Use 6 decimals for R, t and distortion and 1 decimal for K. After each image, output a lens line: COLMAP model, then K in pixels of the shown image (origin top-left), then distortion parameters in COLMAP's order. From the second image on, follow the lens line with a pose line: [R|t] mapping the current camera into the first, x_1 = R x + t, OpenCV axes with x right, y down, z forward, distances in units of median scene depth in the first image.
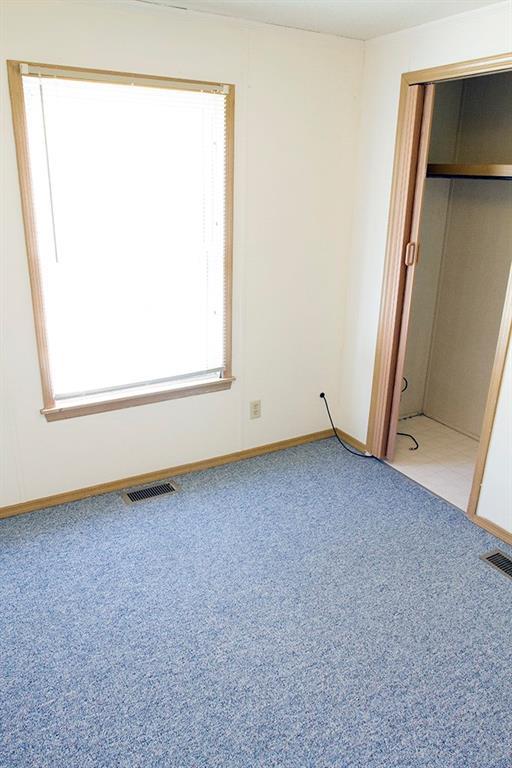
lens RADIAL K [[554.6, 0, 259.9], [0, 554.6, 379.5], [0, 0, 1]] dist [-0.082390, 0.049807]
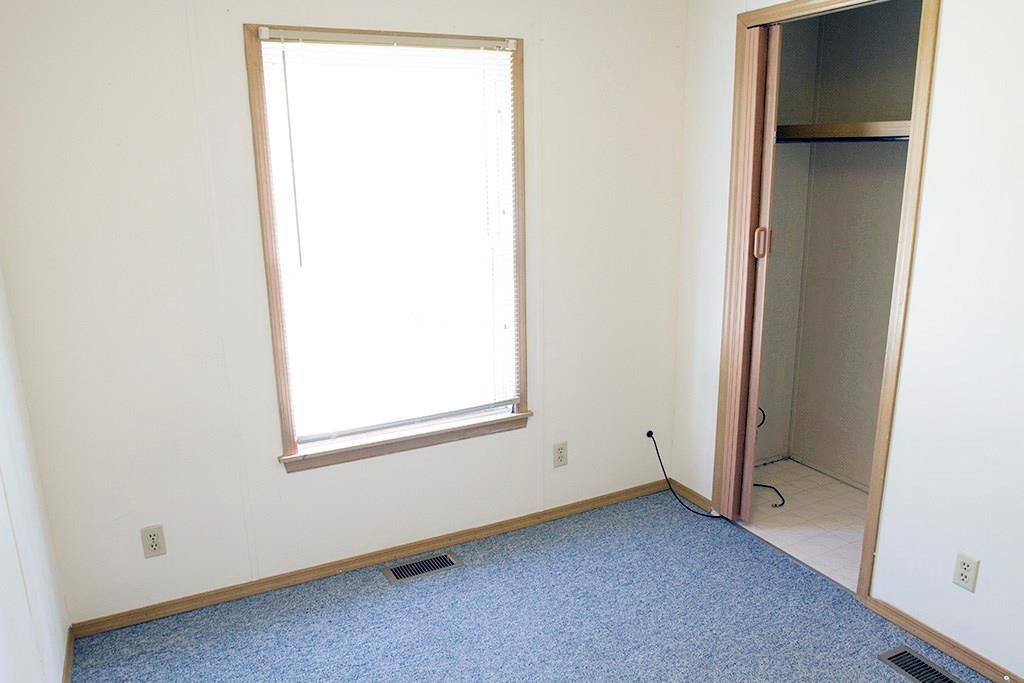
lens RADIAL K [[739.5, 0, 512.0], [0, 739.5, 341.5], [0, 0, 1]] dist [-0.082390, 0.049807]
pose [[0.997023, -0.023851, -0.073325, 0.004584], [0.016177, 0.994494, -0.103533, 0.005319], [0.075391, 0.102039, 0.991920, -0.009740]]
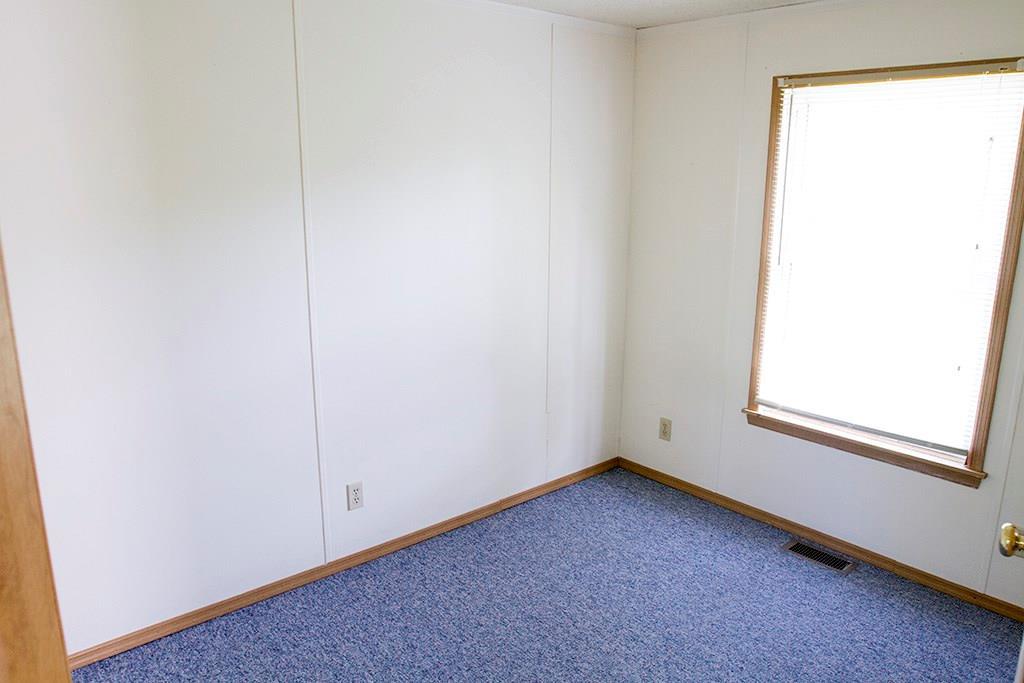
lens RADIAL K [[739.5, 0, 512.0], [0, 739.5, 341.5], [0, 0, 1]] dist [-0.082390, 0.049807]
pose [[0.170735, 0.195664, -0.965694, 0.732793], [-0.330365, 0.934721, 0.130980, -0.086160], [0.928283, 0.296668, 0.224230, 0.259117]]
